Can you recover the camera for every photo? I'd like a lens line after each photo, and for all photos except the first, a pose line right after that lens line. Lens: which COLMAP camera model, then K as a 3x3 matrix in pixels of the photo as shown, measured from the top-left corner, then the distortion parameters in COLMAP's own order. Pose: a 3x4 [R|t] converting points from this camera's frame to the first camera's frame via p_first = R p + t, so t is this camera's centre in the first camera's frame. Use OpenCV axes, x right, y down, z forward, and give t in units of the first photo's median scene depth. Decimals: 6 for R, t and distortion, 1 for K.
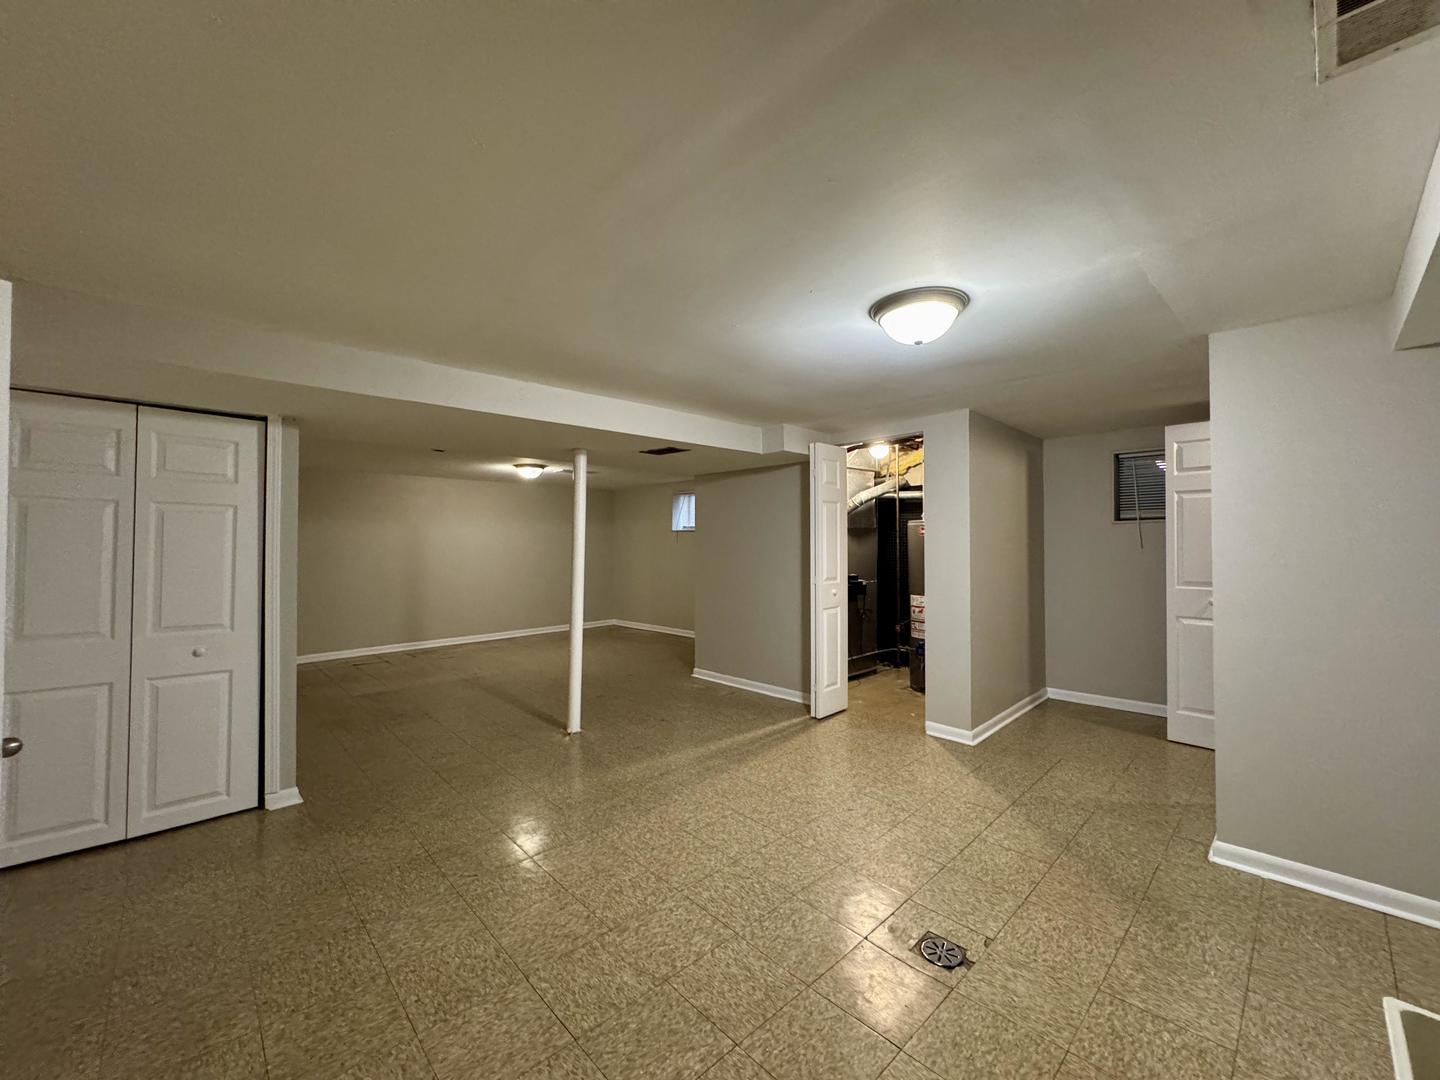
lens RADIAL K [[574.6, 0, 720.0], [0, 574.6, 540.0], [0, 0, 1]] dist [-0.002427, 0.000330]
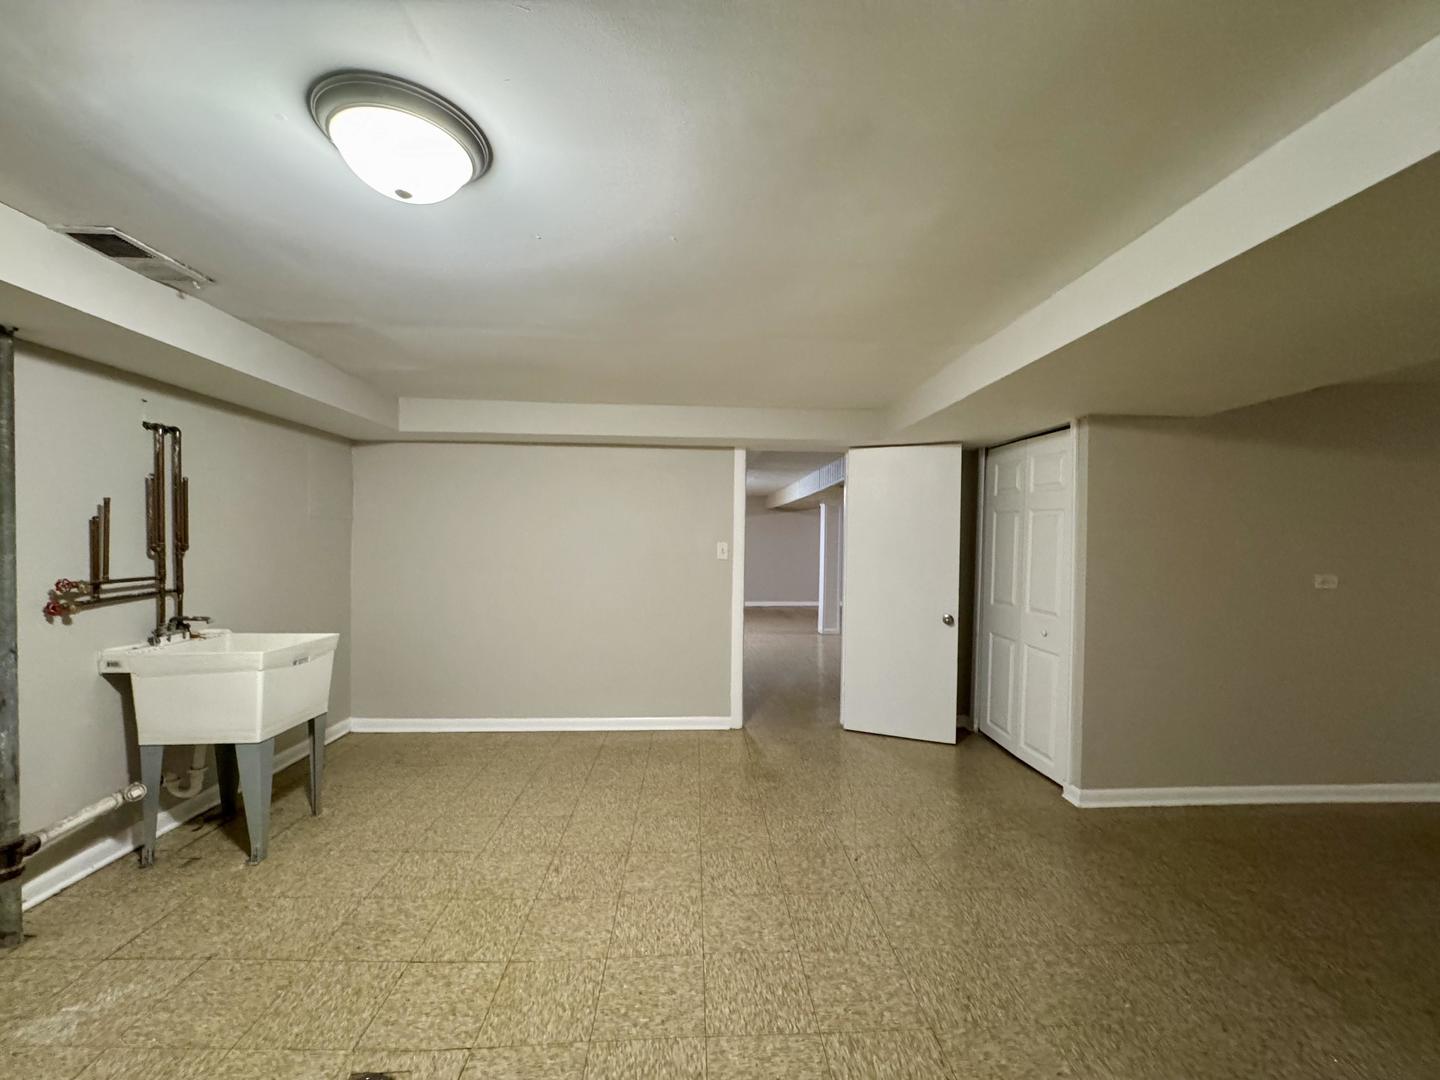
lens RADIAL K [[574.6, 0, 720.0], [0, 574.6, 540.0], [0, 0, 1]] dist [-0.002427, 0.000330]
pose [[-0.655257, -0.004887, -0.755391, 0.440856], [-0.006658, 0.999978, -0.000694, 0.005006], [0.755377, 0.004575, -0.655274, 1.249221]]
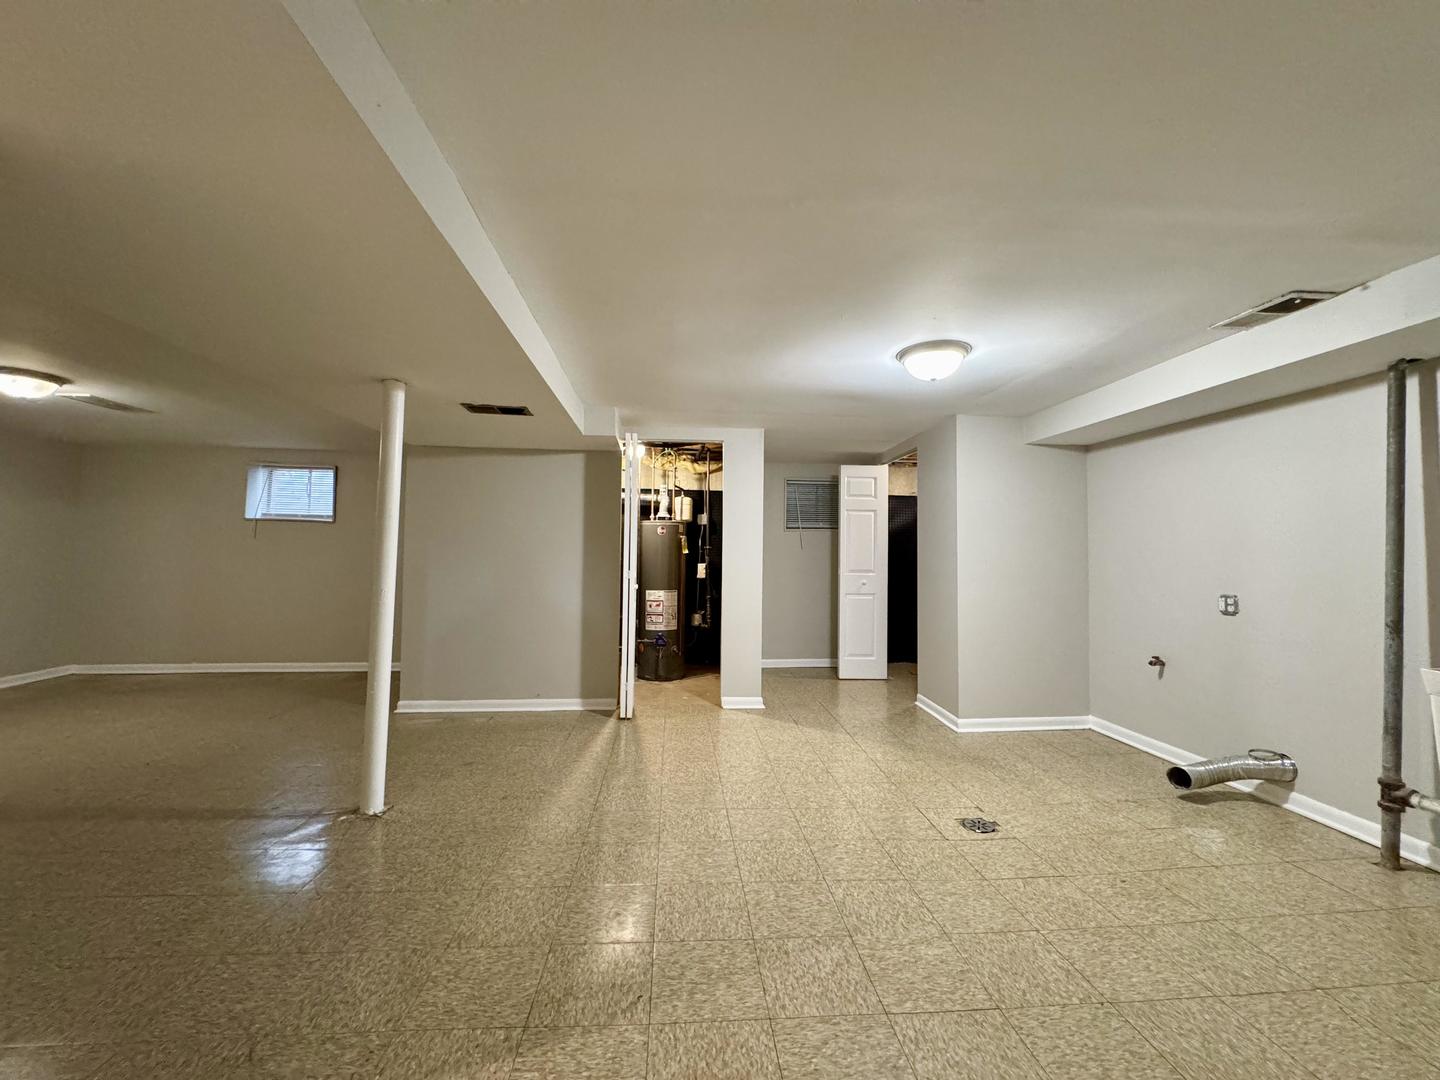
lens RADIAL K [[574.6, 0, 720.0], [0, 574.6, 540.0], [0, 0, 1]] dist [-0.002427, 0.000330]
pose [[0.630099, 0.033517, 0.775791, -0.756592], [-0.017415, 0.999427, -0.029034, 0.057623], [-0.776319, 0.004784, 0.630322, 0.419636]]
